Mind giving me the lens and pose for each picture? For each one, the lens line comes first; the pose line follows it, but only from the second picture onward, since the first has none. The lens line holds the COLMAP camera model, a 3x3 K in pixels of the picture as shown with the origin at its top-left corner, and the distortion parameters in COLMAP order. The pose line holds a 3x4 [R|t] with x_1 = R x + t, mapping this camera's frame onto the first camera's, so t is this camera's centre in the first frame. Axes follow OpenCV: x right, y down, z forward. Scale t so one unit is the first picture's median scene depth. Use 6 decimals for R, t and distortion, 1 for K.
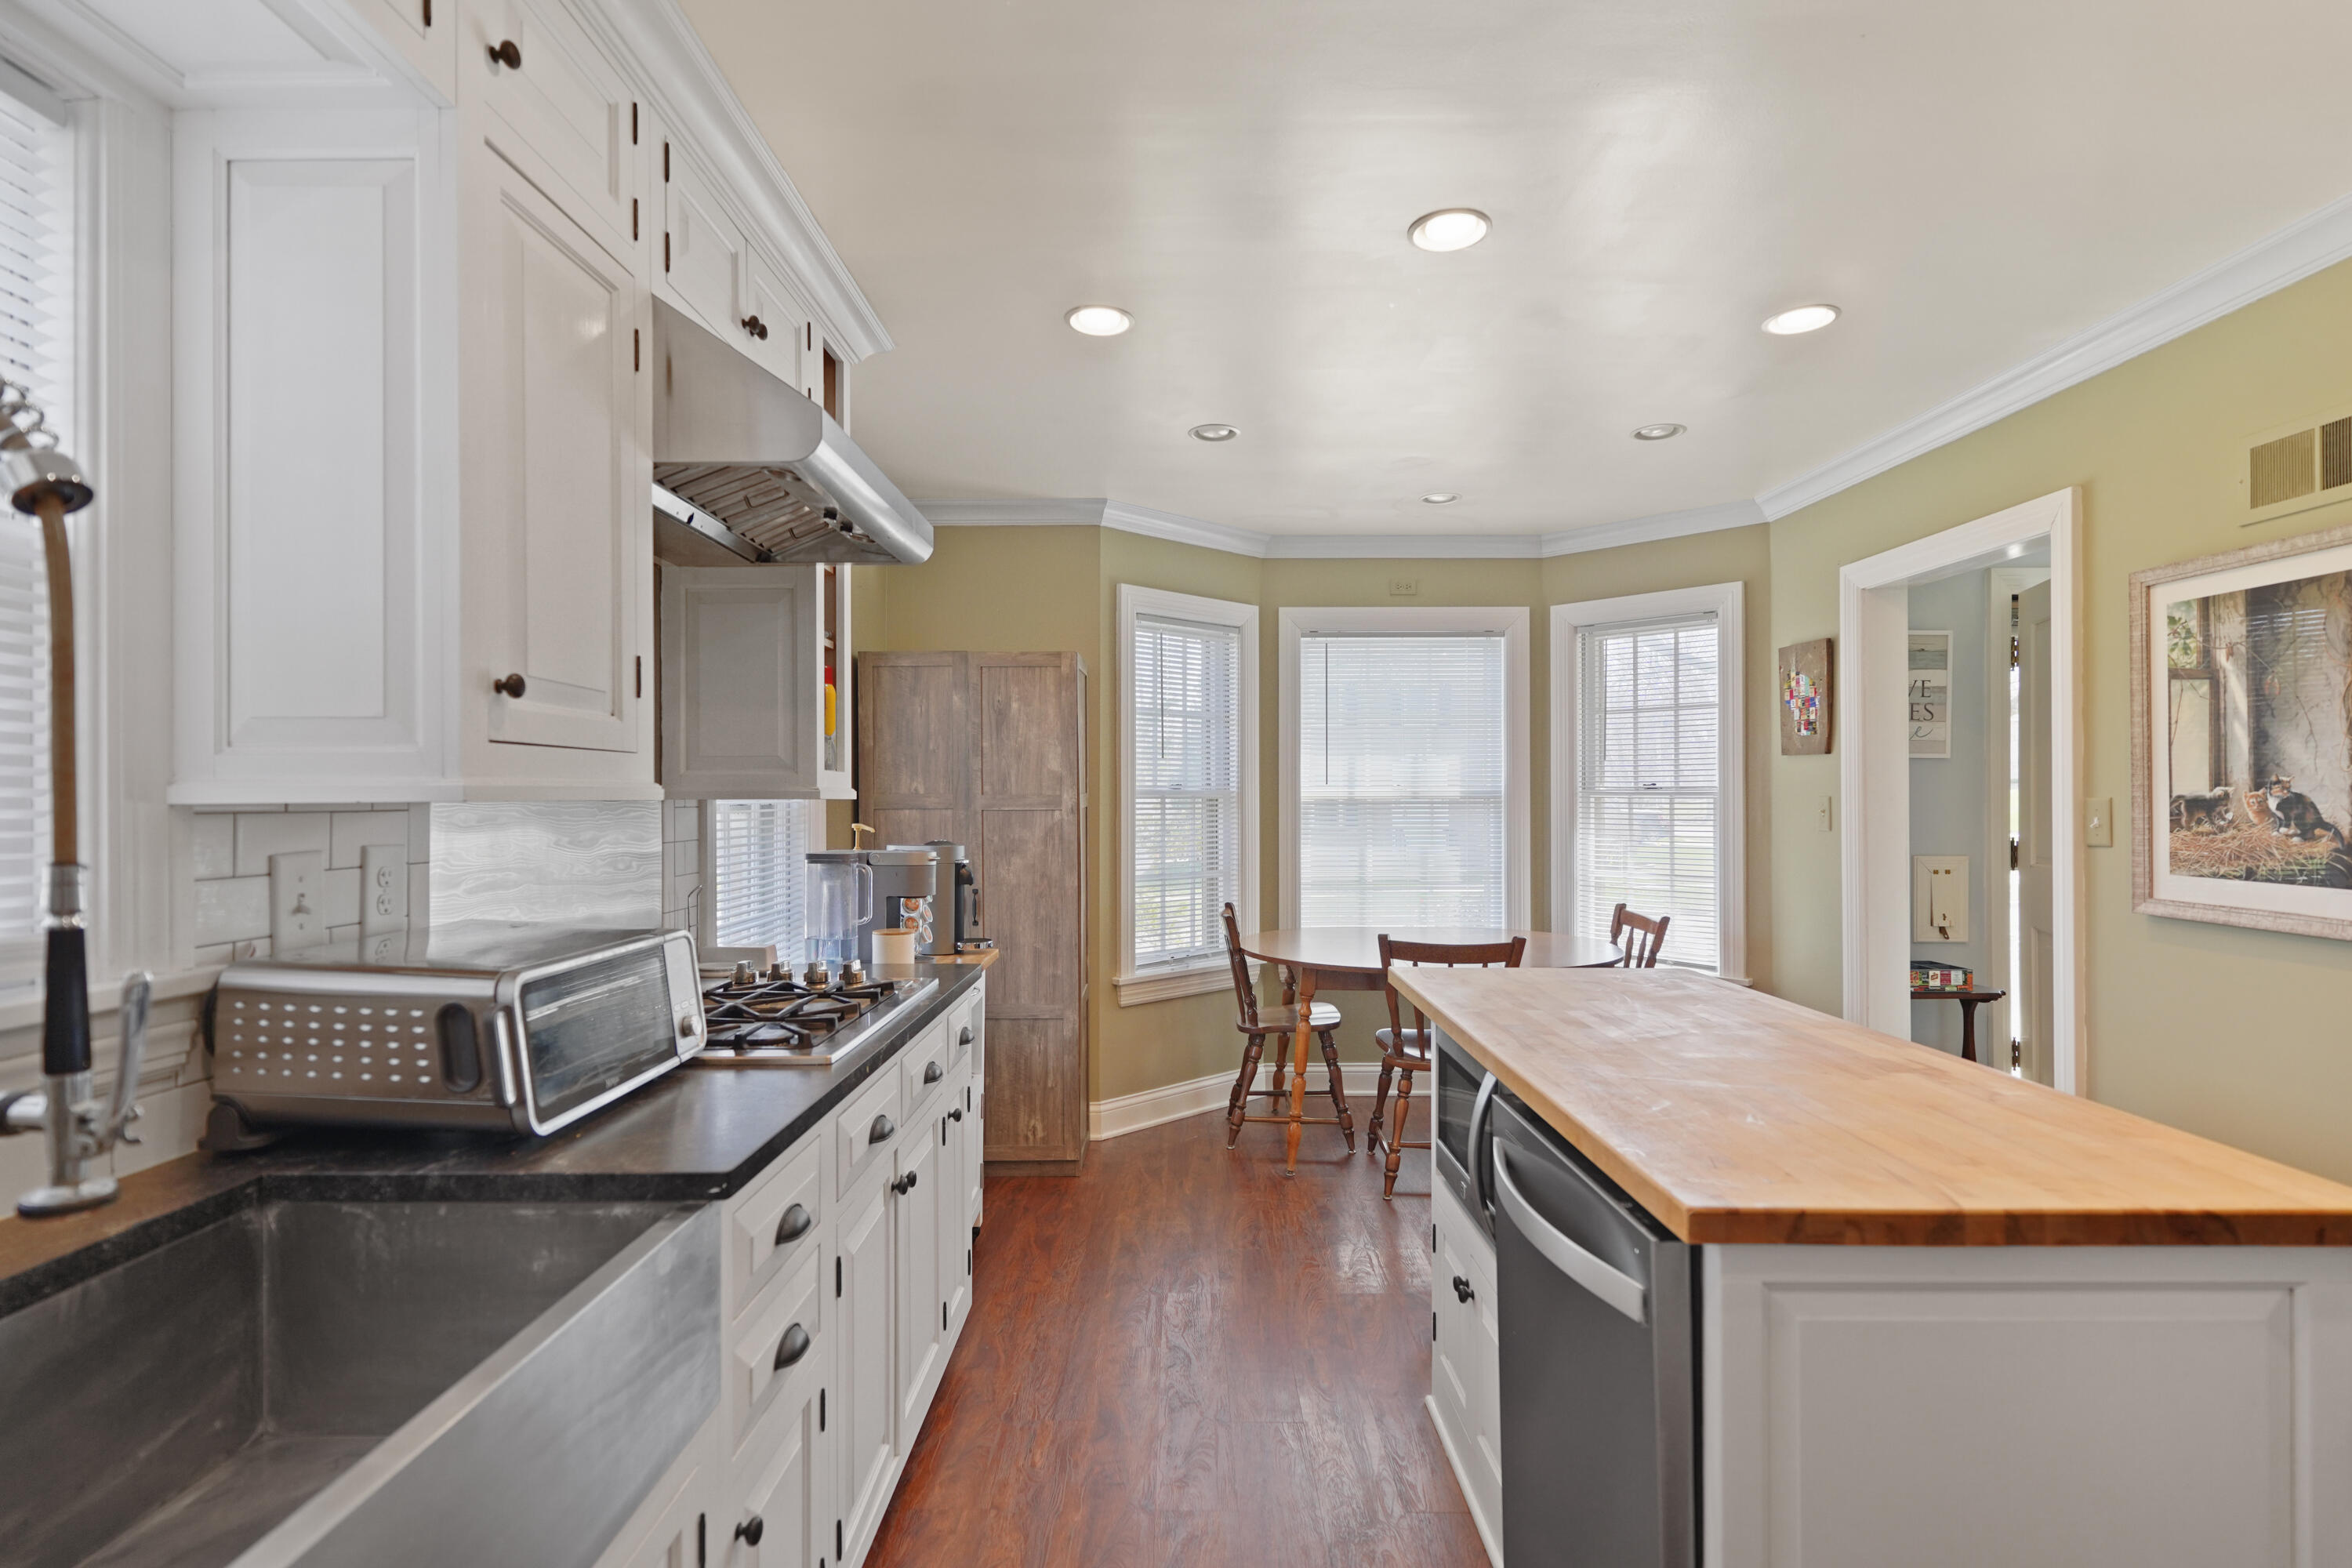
lens RADIAL K [[1140.7, 0, 1178.2], [0, 1140.7, 797.9], [0, 0, 1]] dist [0.000947, 0.000139]
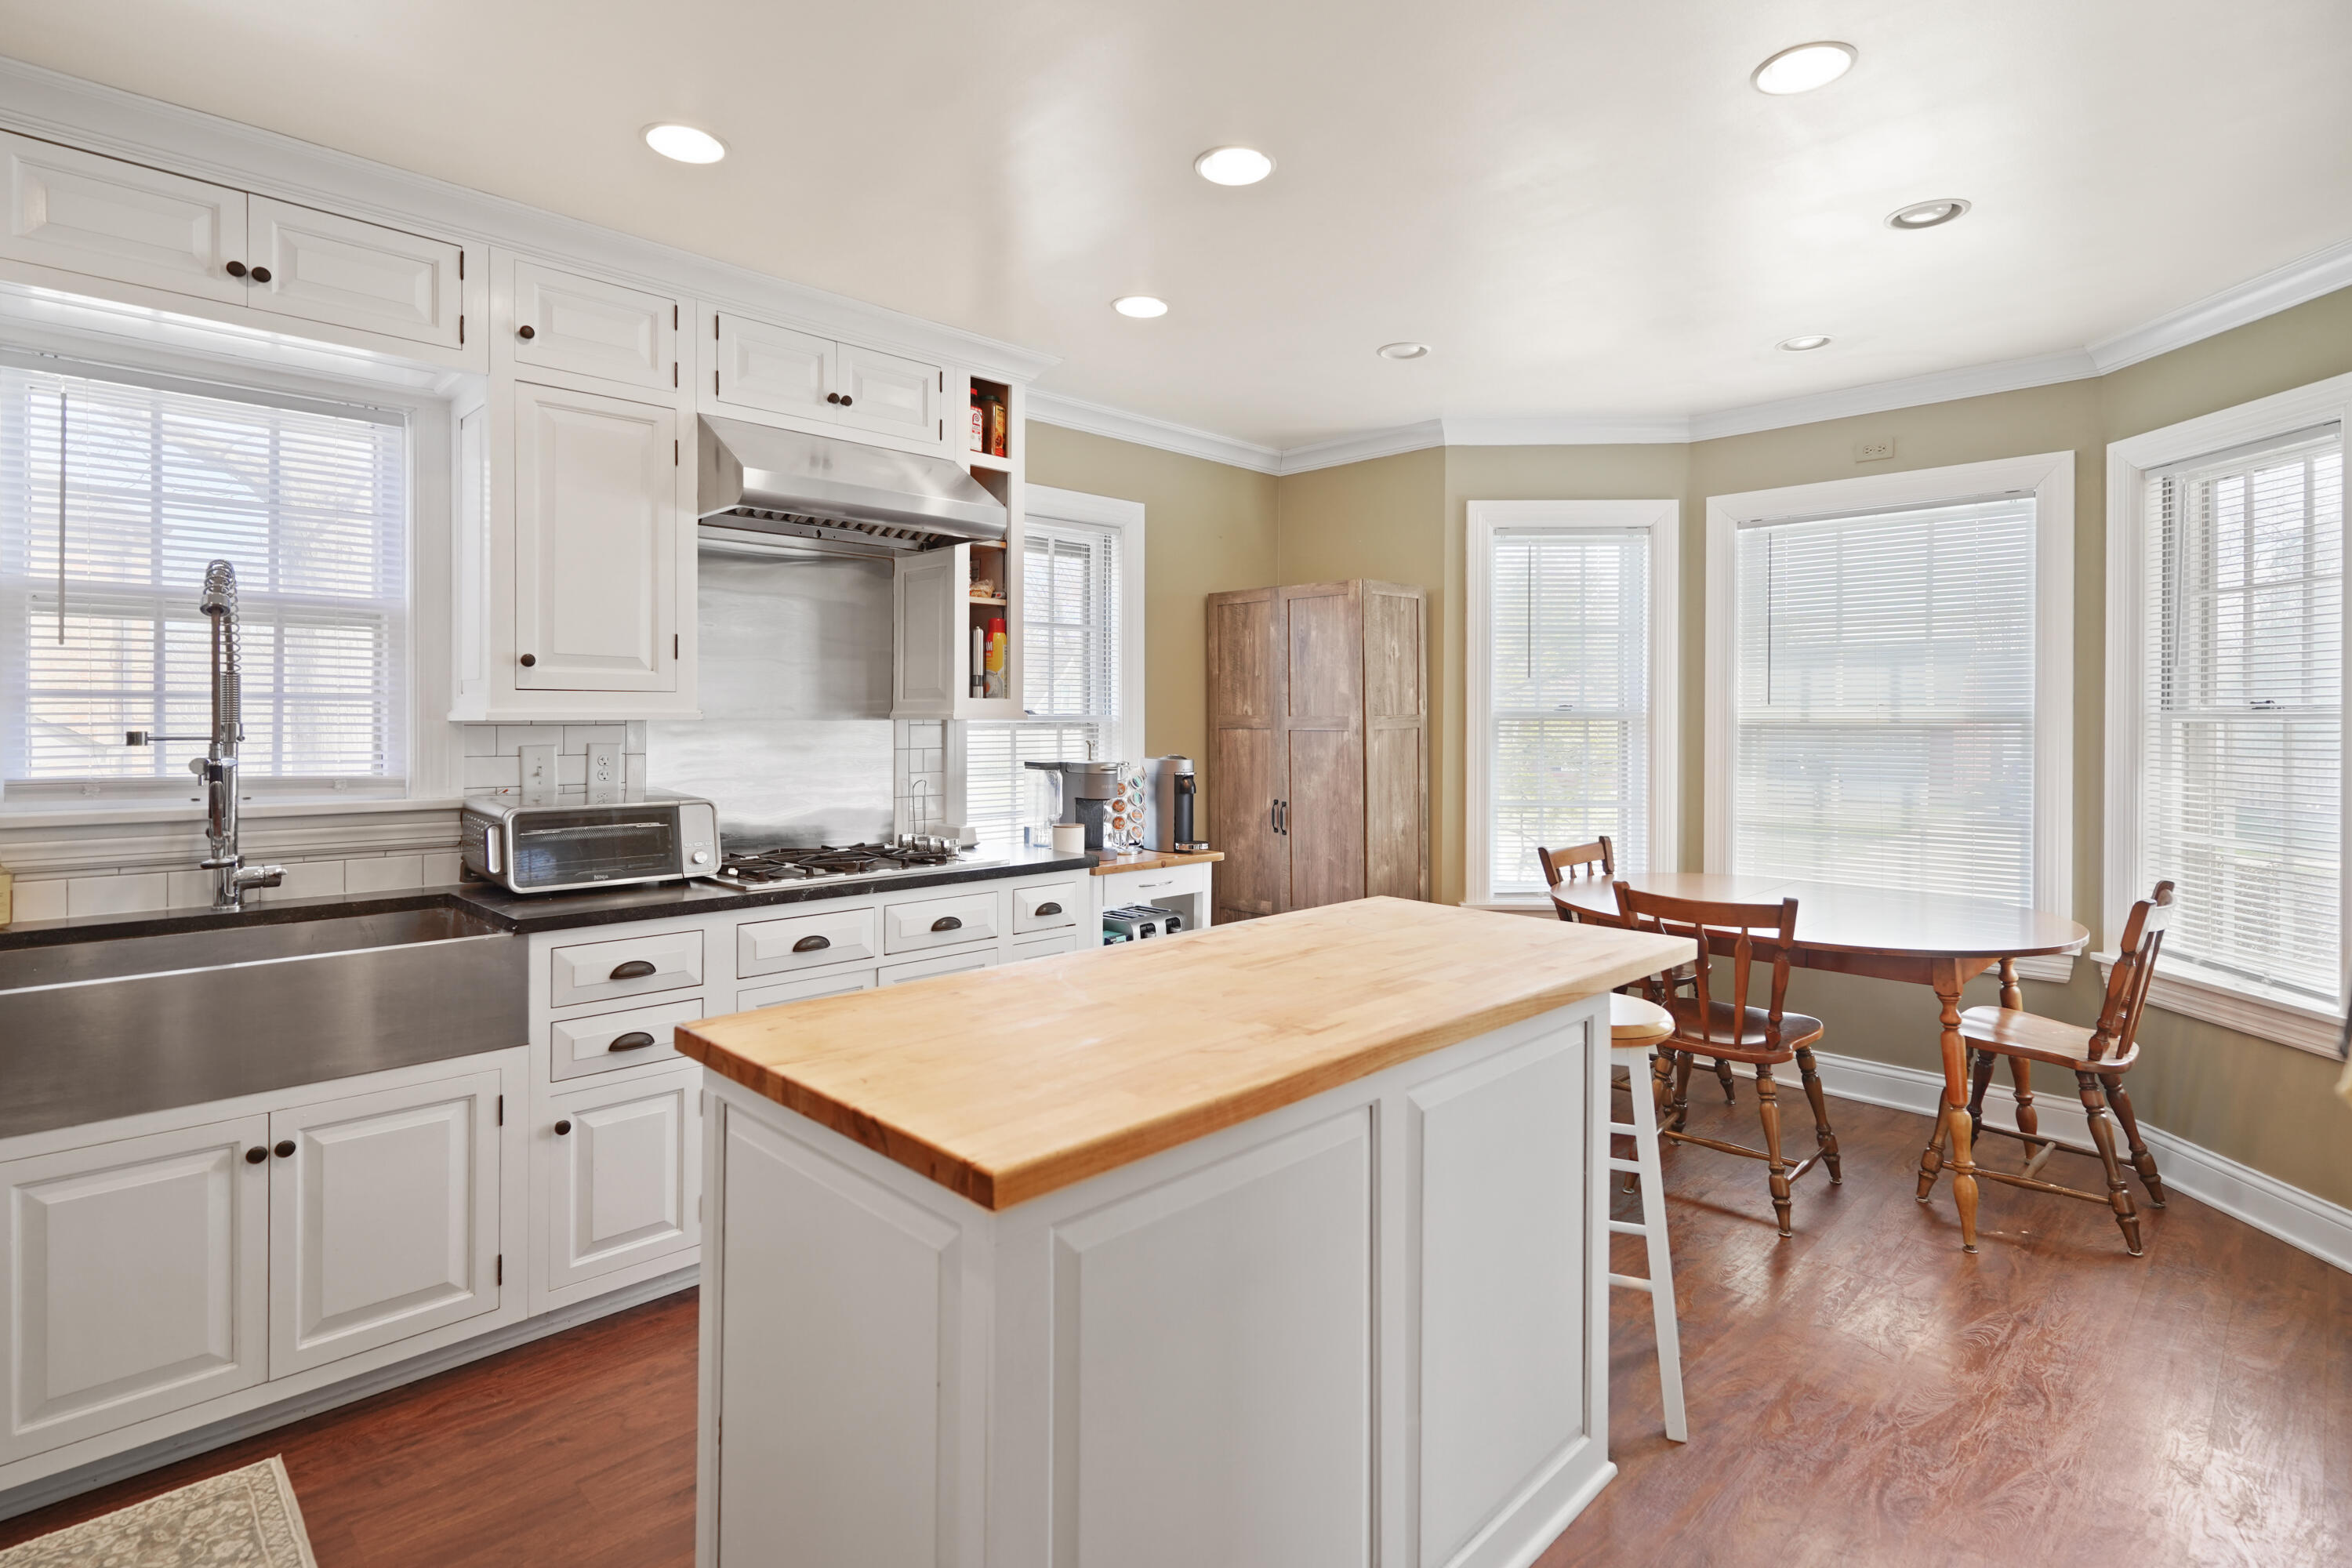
lens RADIAL K [[1171.1, 0, 1176.4], [0, 1171.1, 702.3], [0, 0, 1]] dist [0.012302, 0.000252]
pose [[0.710273, -0.004924, -0.703909, 0.543285], [-0.003588, 0.999937, -0.010615, -0.003675], [0.703917, 0.010065, 0.710210, 0.122267]]
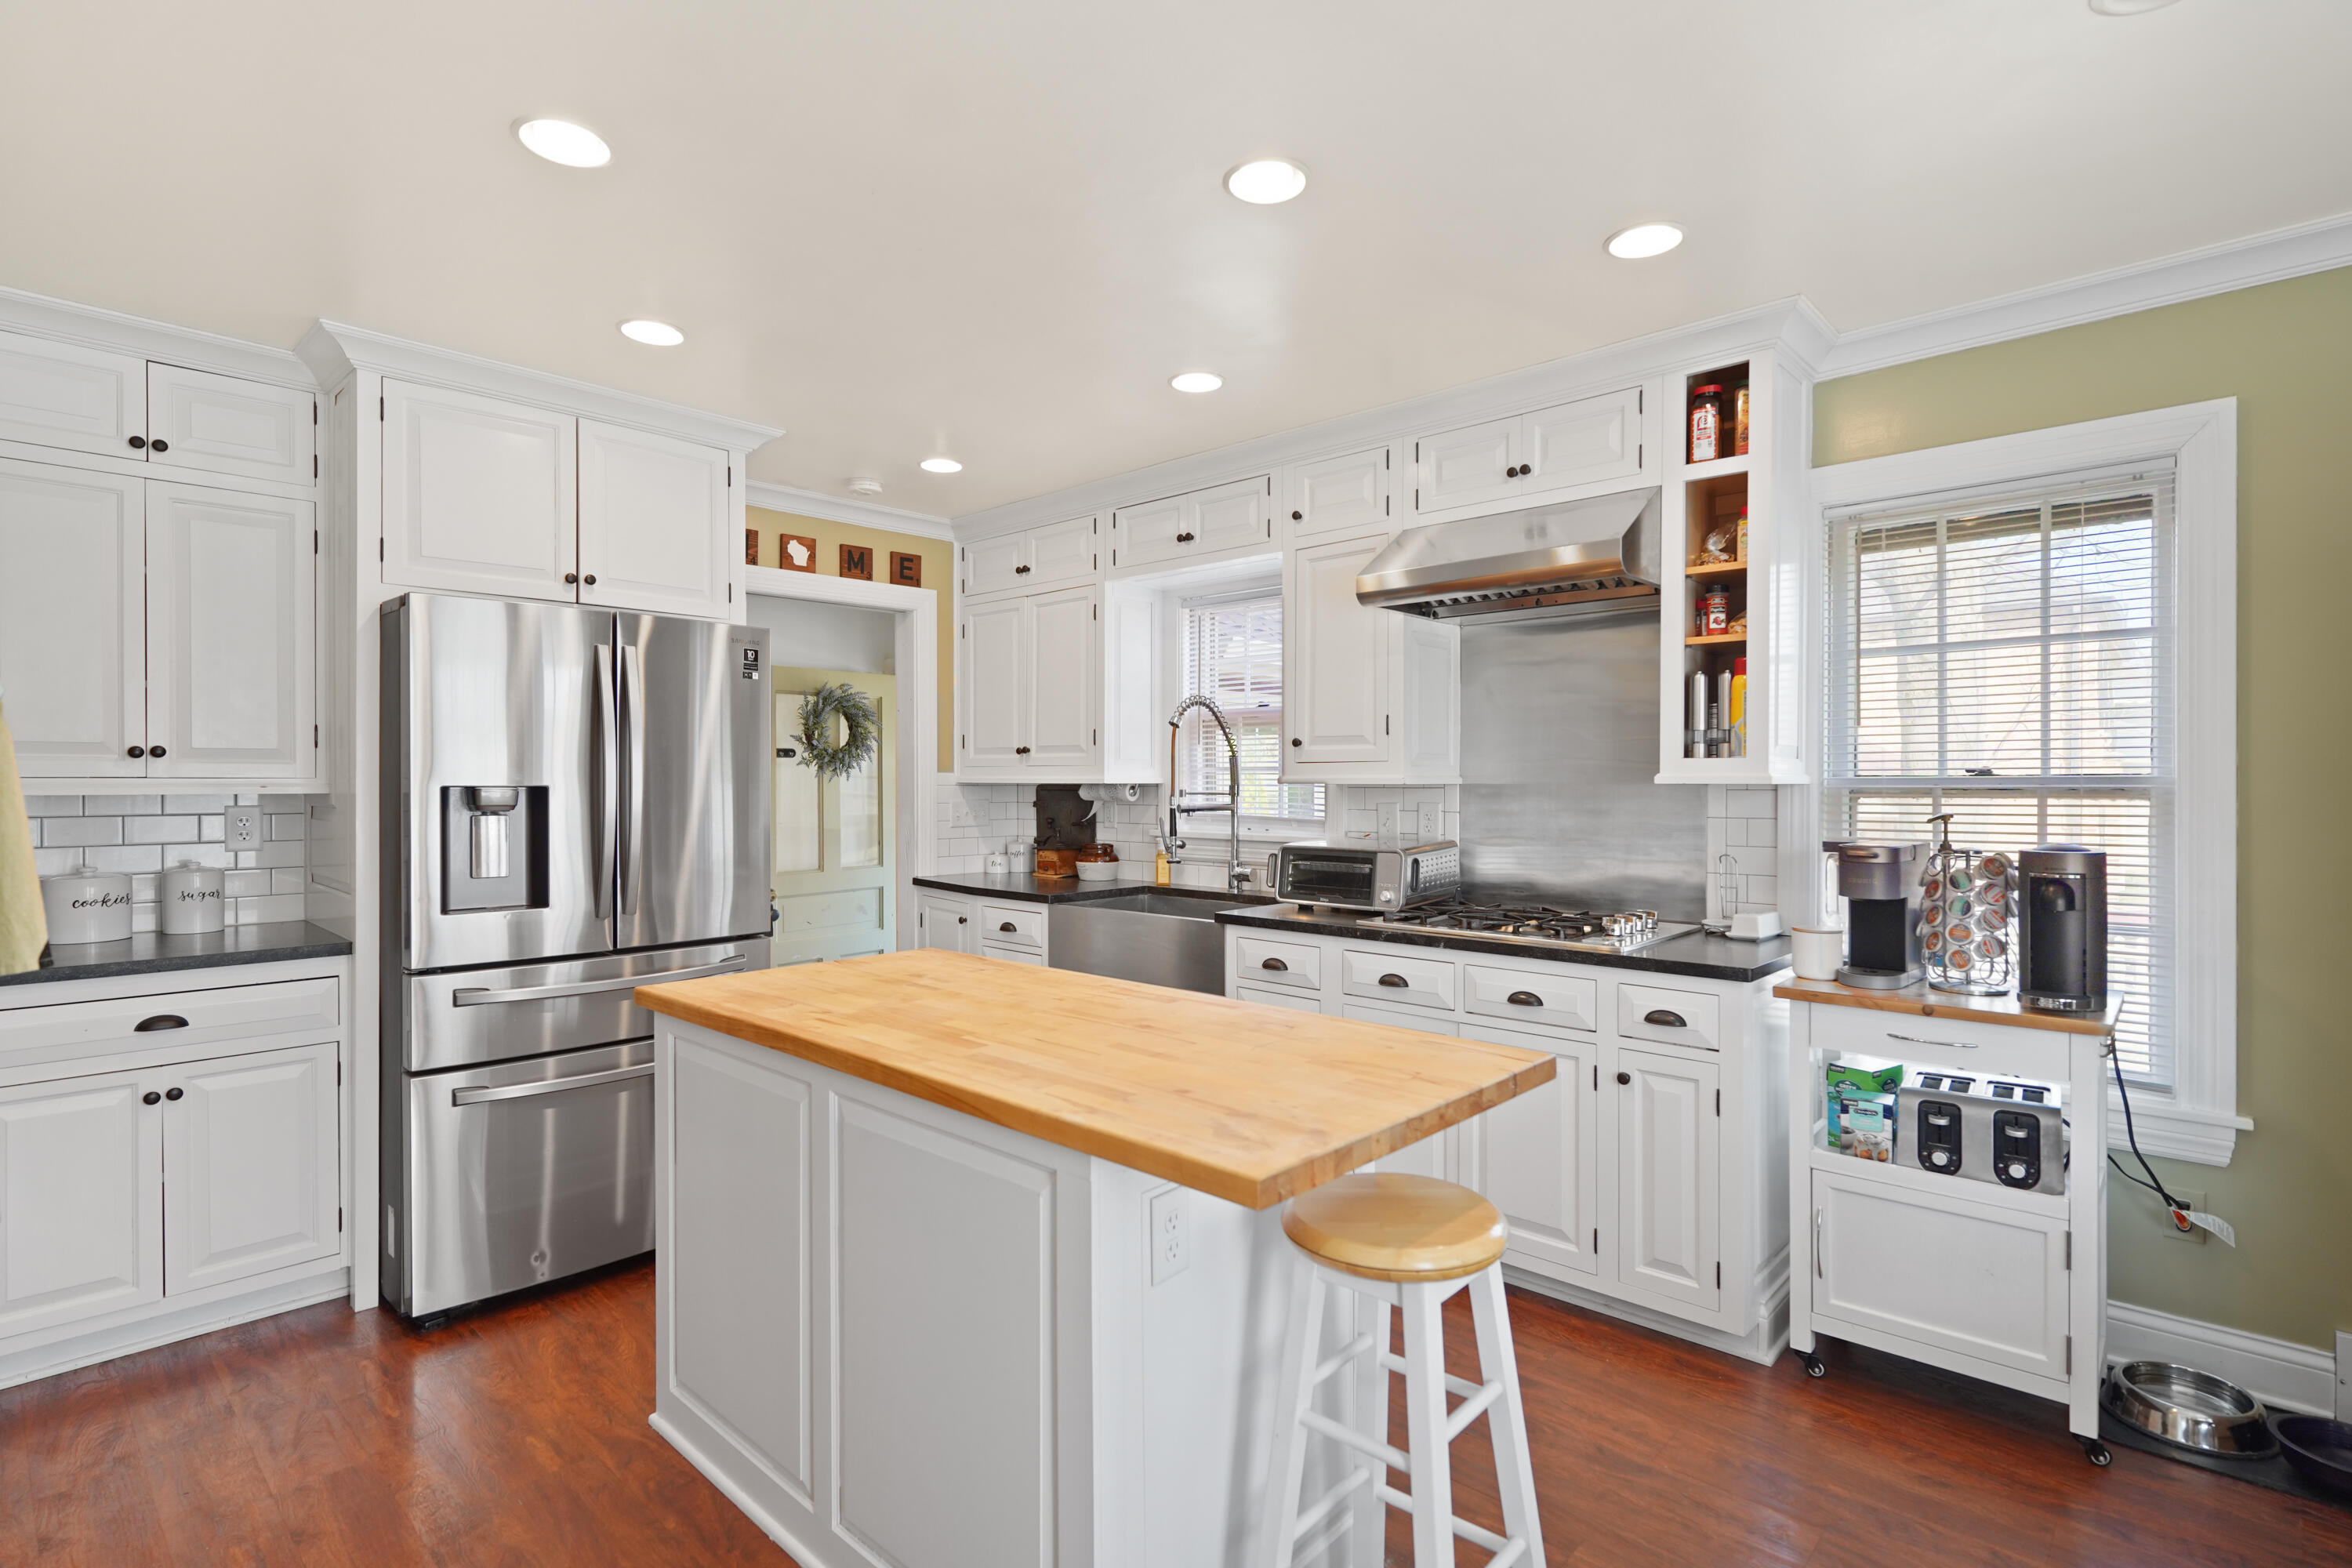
lens RADIAL K [[1141.0, 0, 1176.0], [0, 1141.0, 784.0], [0, 0, 1]] dist [0.001040, 0.000160]
pose [[-0.682410, 0.005931, -0.730946, 0.565436], [0.004906, 0.999982, 0.003533, -0.003167], [0.730954, -0.001175, -0.682426, 0.916549]]
